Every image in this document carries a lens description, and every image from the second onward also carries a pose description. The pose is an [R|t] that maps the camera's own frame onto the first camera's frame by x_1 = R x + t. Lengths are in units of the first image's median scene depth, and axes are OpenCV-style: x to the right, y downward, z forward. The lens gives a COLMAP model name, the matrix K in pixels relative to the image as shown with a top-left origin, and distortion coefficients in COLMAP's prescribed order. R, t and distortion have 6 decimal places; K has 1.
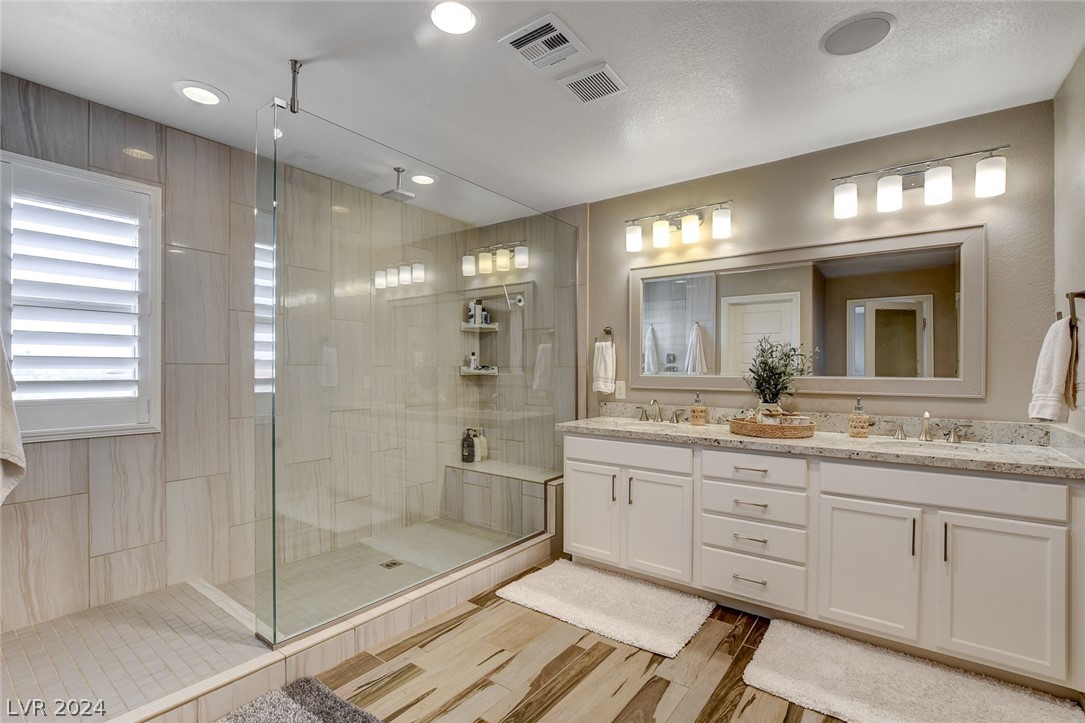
lens RADIAL K [[504.8, 0, 542.5], [0, 504.8, 361.5], [0, 0, 1]] dist [-0.003106, -0.000060]
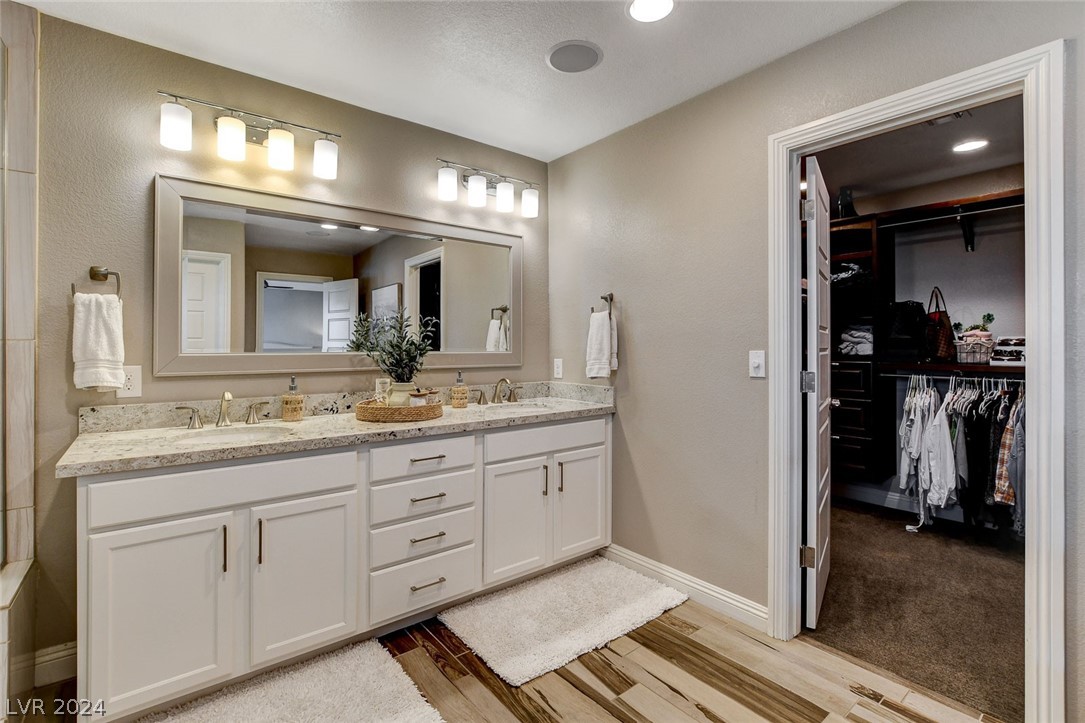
lens RADIAL K [[497.8, 0, 540.6], [0, 497.8, 337.7], [0, 0, 1]] dist [-0.003933, -0.000152]
pose [[0.257256, 0.011762, 0.966272, -0.361787], [-0.014053, 0.999866, -0.008430, 0.007481], [-0.966241, -0.011411, 0.257387, 0.564449]]
